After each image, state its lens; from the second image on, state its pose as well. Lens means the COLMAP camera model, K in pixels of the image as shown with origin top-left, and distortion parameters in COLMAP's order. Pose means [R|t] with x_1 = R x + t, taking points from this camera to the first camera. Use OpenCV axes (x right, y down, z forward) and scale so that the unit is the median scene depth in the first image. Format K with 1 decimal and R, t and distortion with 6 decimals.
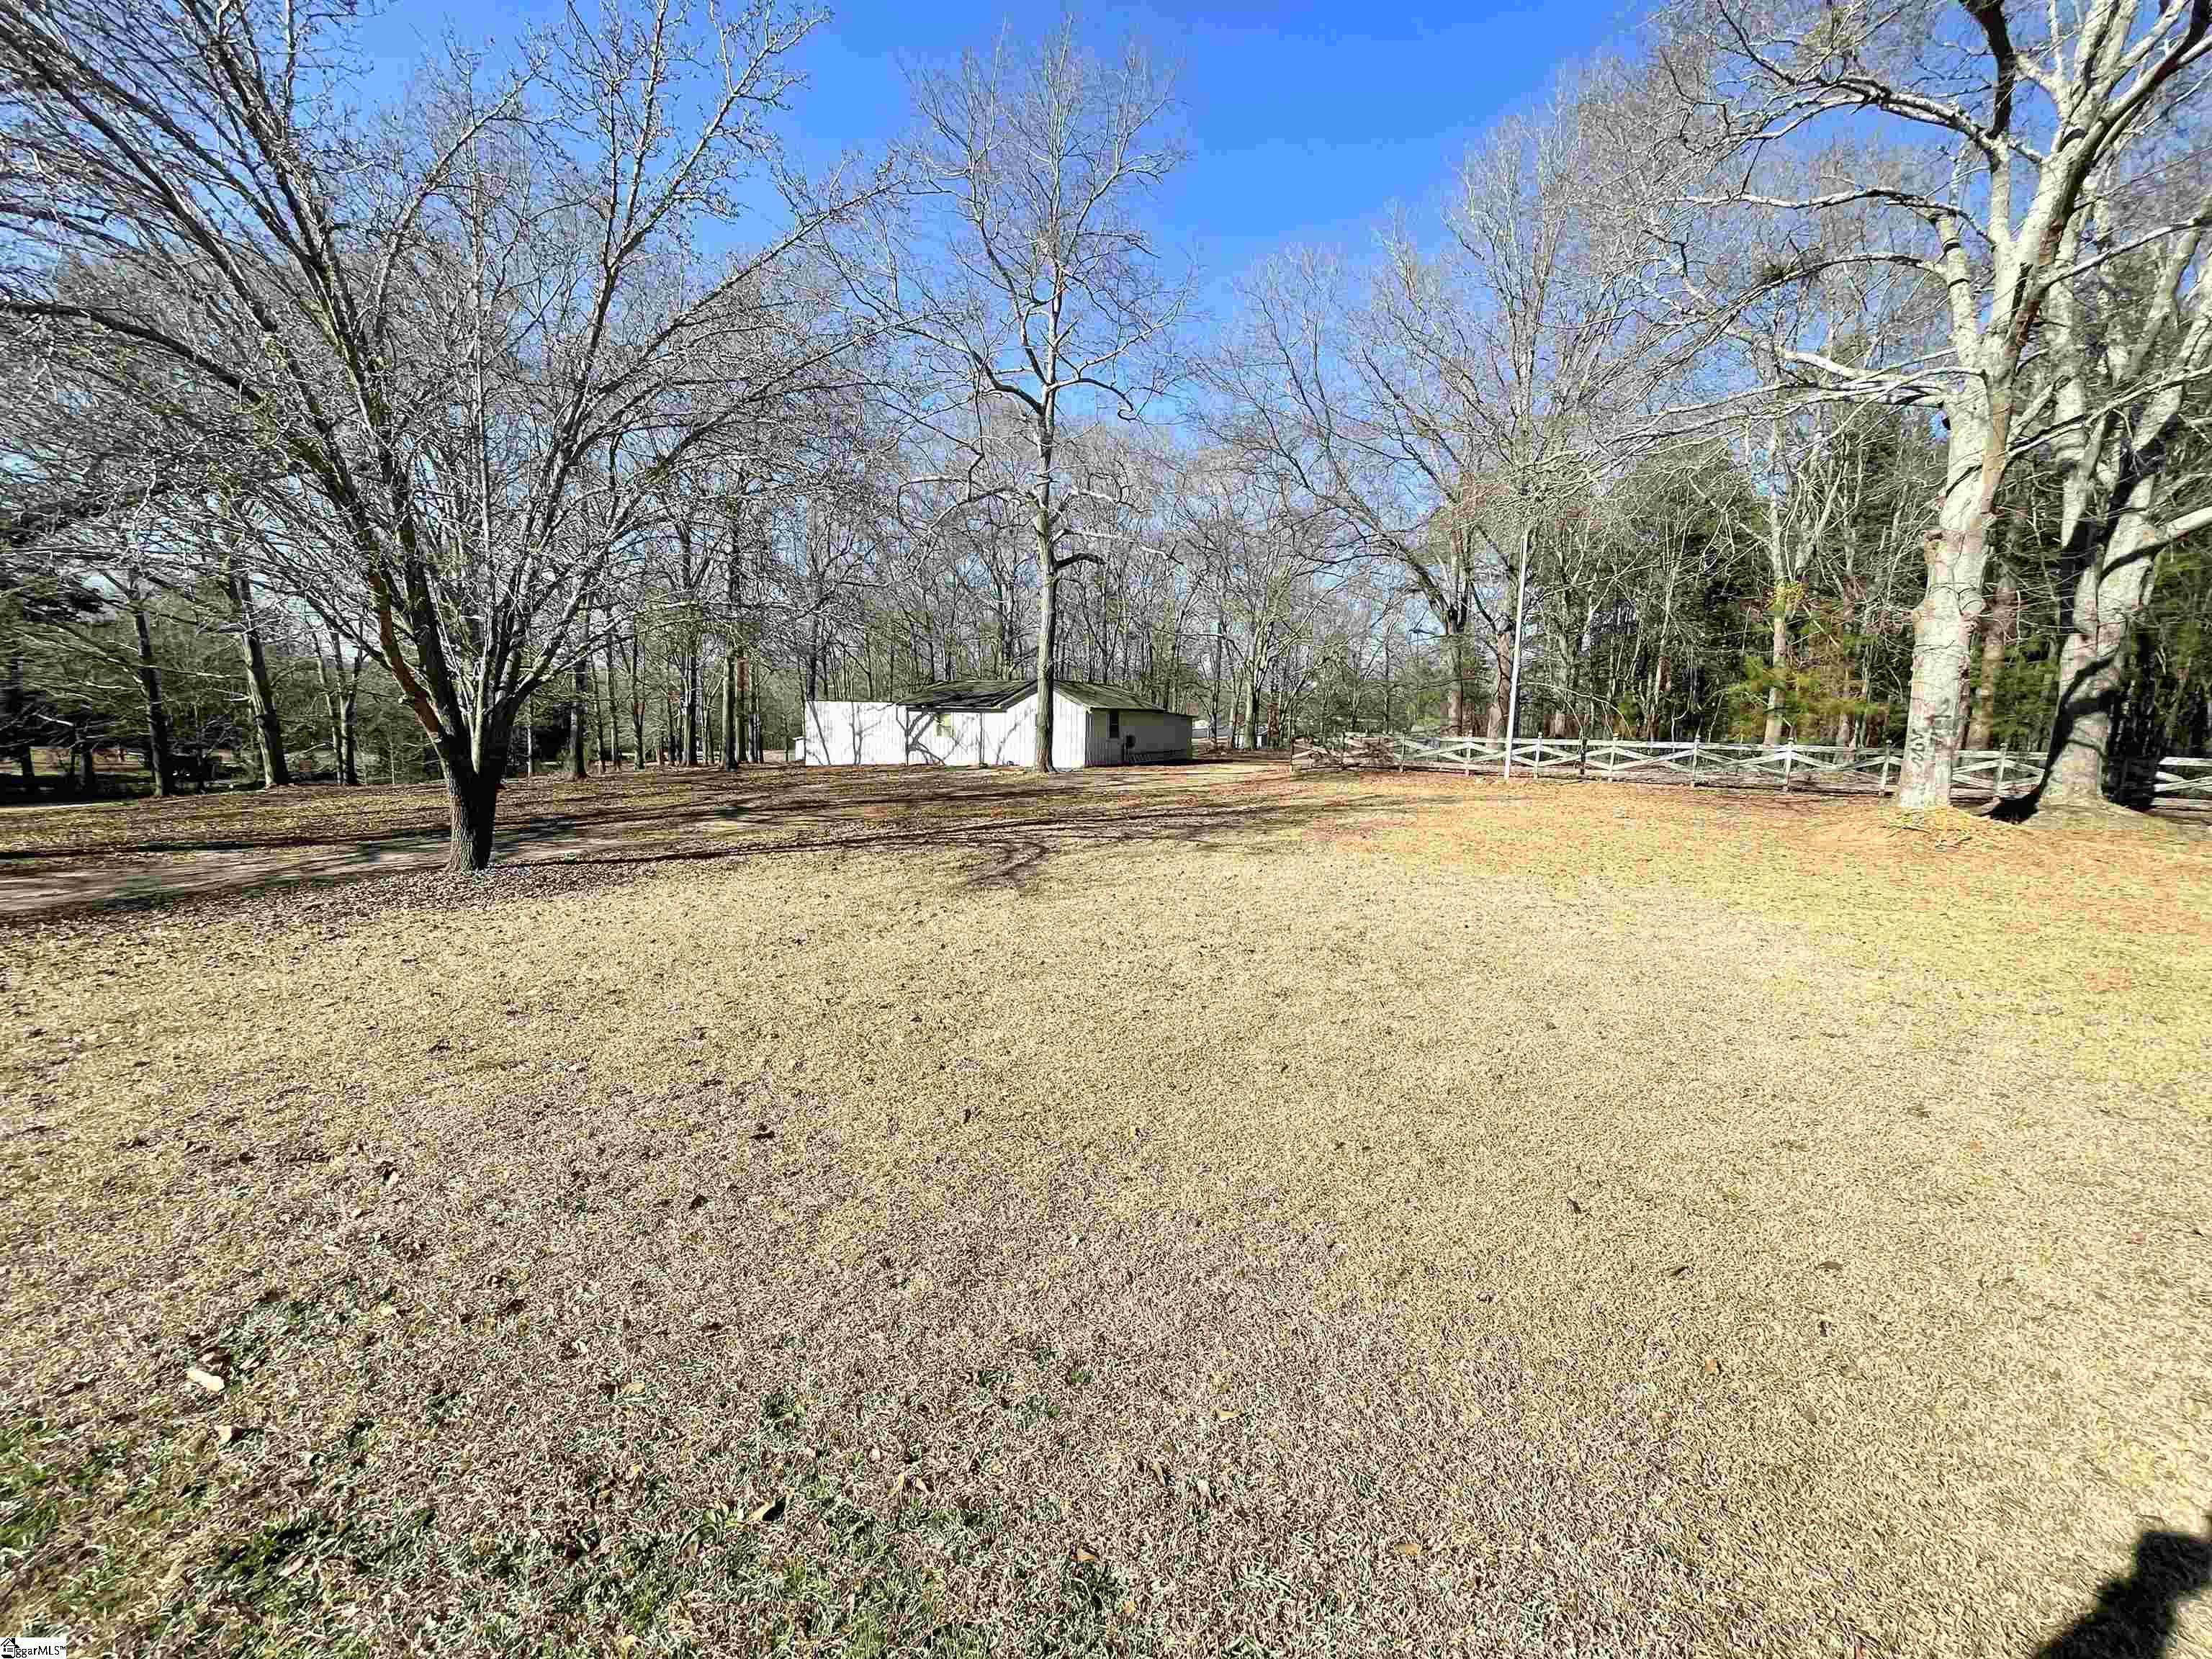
lens RADIAL K [[891.0, 0, 1102.5], [0, 891.0, 833.6], [0, 0, 1]] dist [-0.001043, -0.000536]
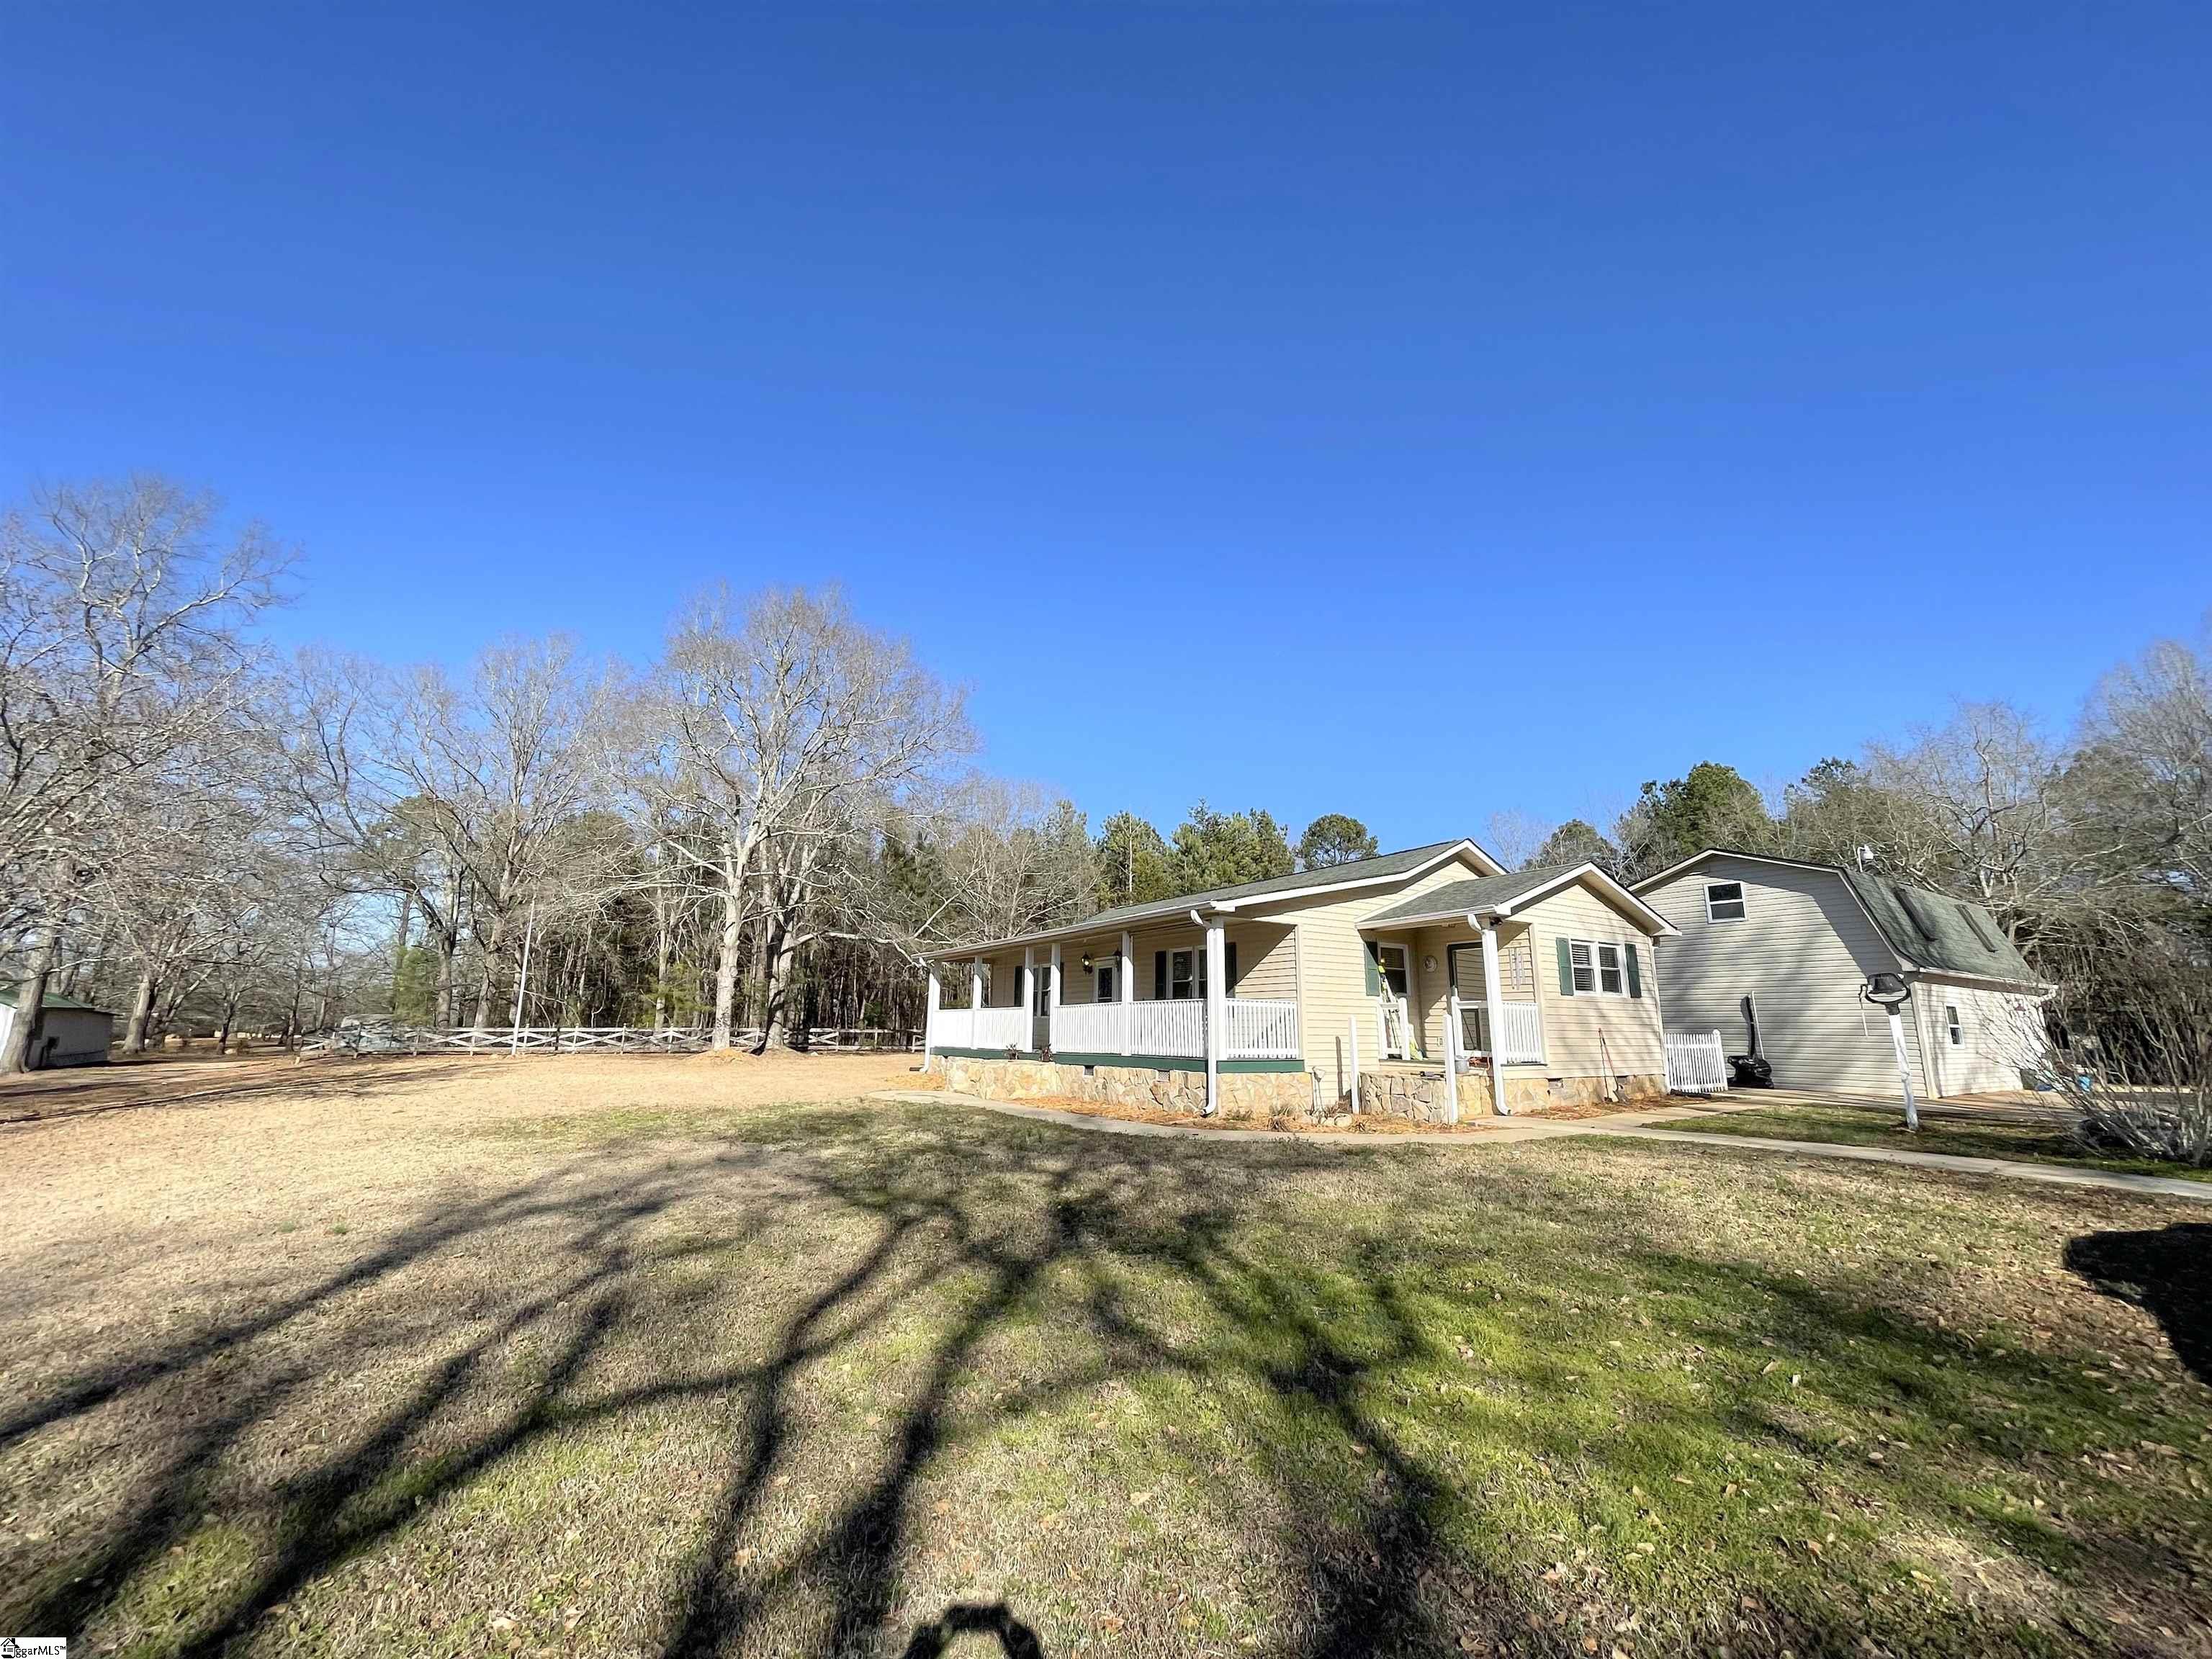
lens RADIAL K [[891.0, 0, 1102.5], [0, 891.0, 833.6], [0, 0, 1]] dist [-0.001043, -0.000536]
pose [[0.447411, 0.166256, 0.878739, -0.697896], [0.121573, 0.962142, -0.243934, 0.097830], [-0.886027, 0.215969, 0.410260, -0.857131]]
